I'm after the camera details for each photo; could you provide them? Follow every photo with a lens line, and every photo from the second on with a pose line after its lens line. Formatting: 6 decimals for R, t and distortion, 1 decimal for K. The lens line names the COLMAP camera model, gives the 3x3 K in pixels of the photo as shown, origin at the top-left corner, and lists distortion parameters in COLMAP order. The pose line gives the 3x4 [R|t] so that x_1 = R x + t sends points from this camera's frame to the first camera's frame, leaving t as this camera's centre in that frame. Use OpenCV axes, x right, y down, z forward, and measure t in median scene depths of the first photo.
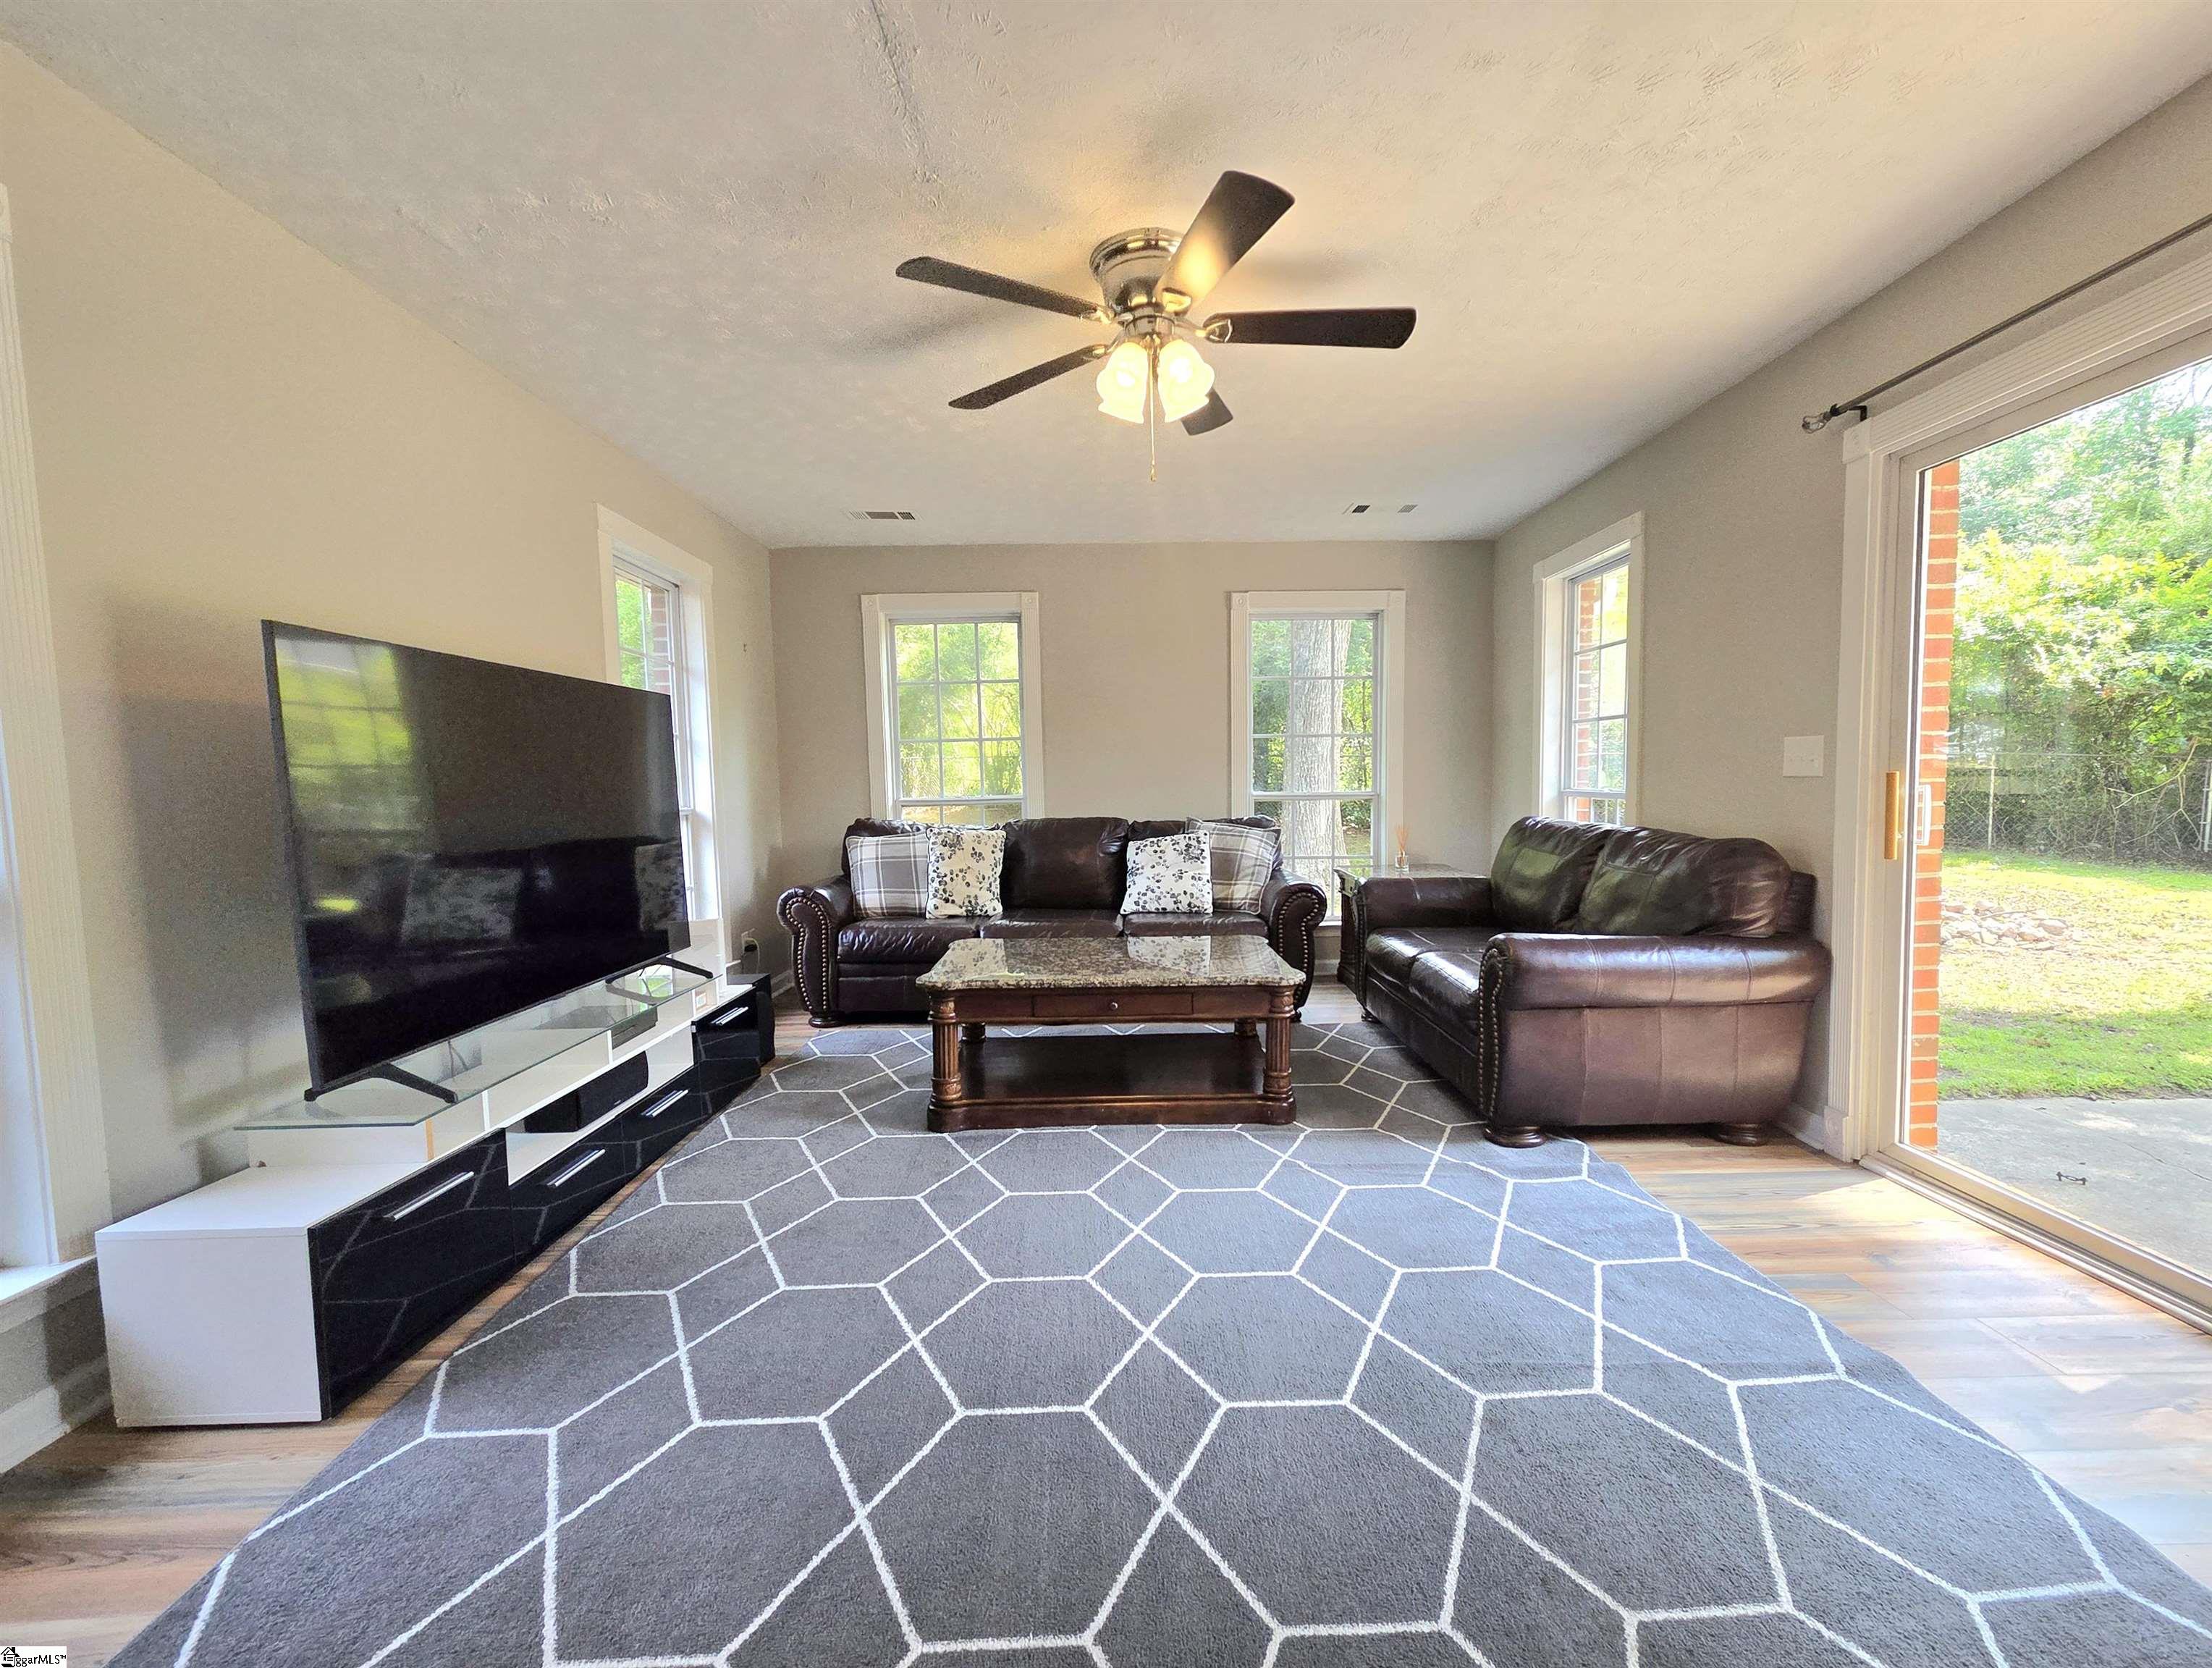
lens RADIAL K [[906.7, 0, 1112.3], [0, 906.7, 838.7], [0, 0, 1]] dist [0.003737, -0.000768]
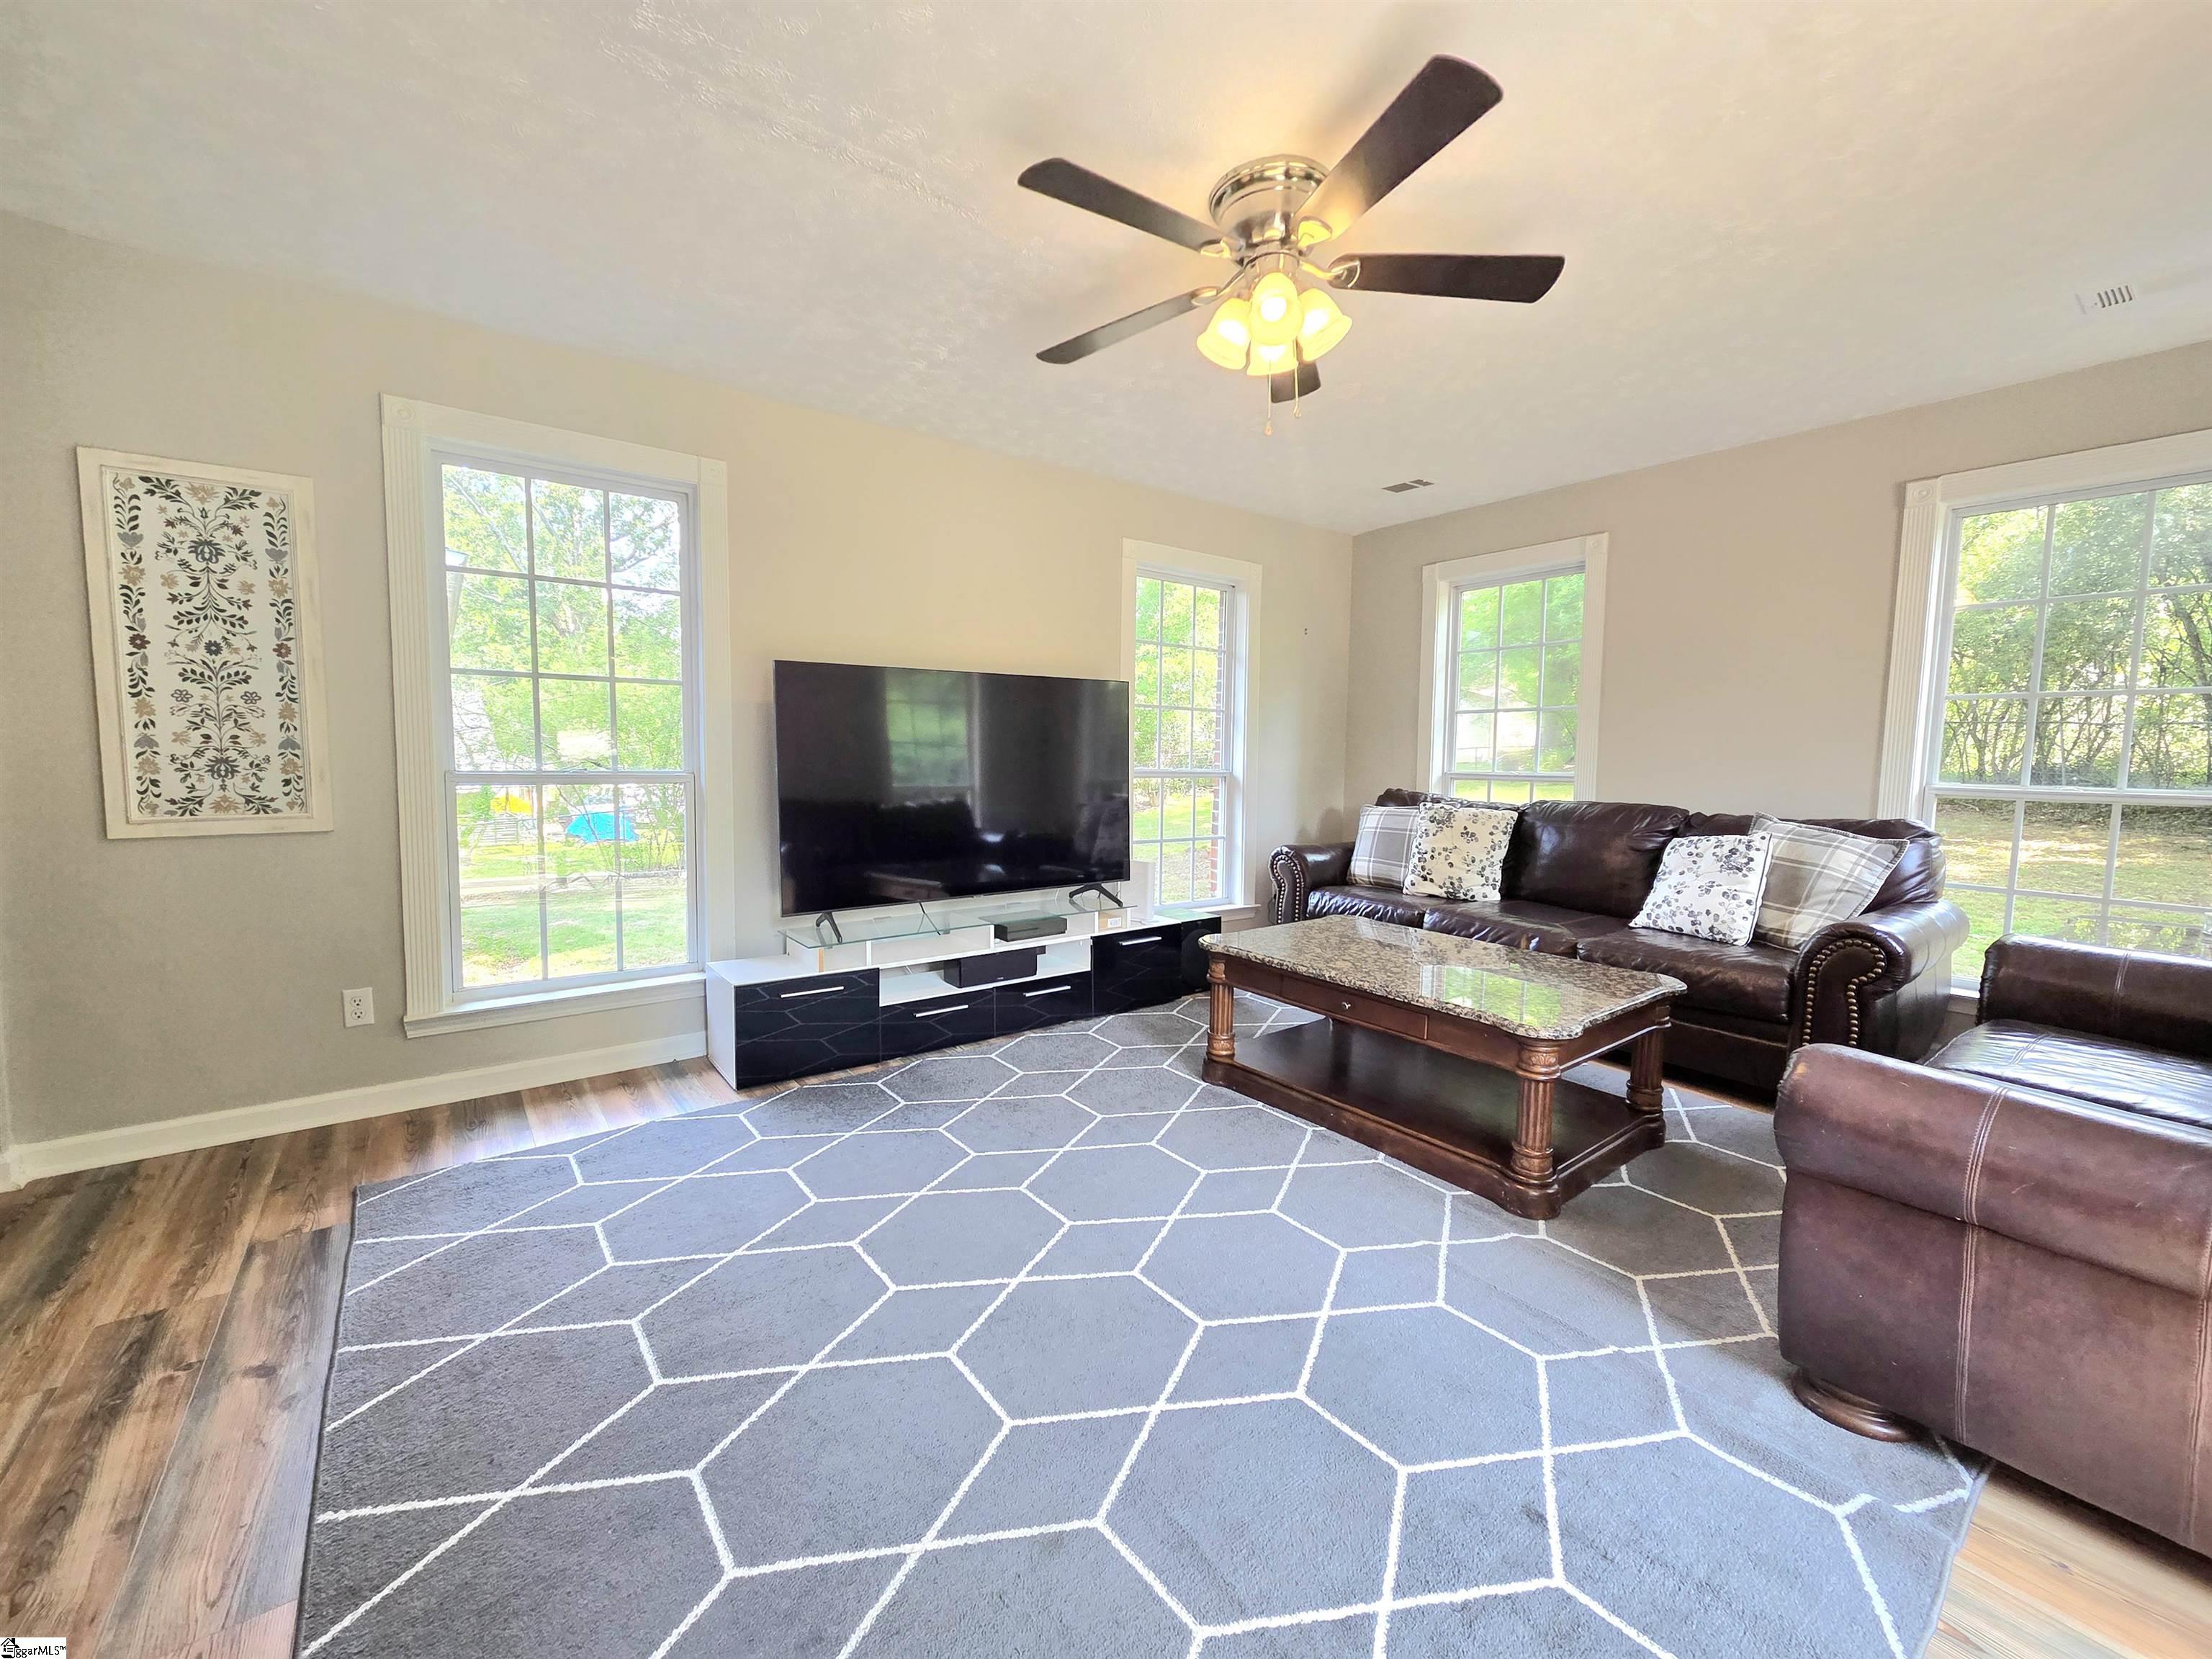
lens RADIAL K [[906.6, 0, 1192.8], [0, 906.6, 811.4], [0, 0, 1]] dist [0.003737, -0.000768]
pose [[0.610150, 0.076128, -0.788620, 0.420695], [-0.067629, 0.996745, 0.043895, -0.028517], [0.789394, 0.026551, 0.613312, 0.212856]]
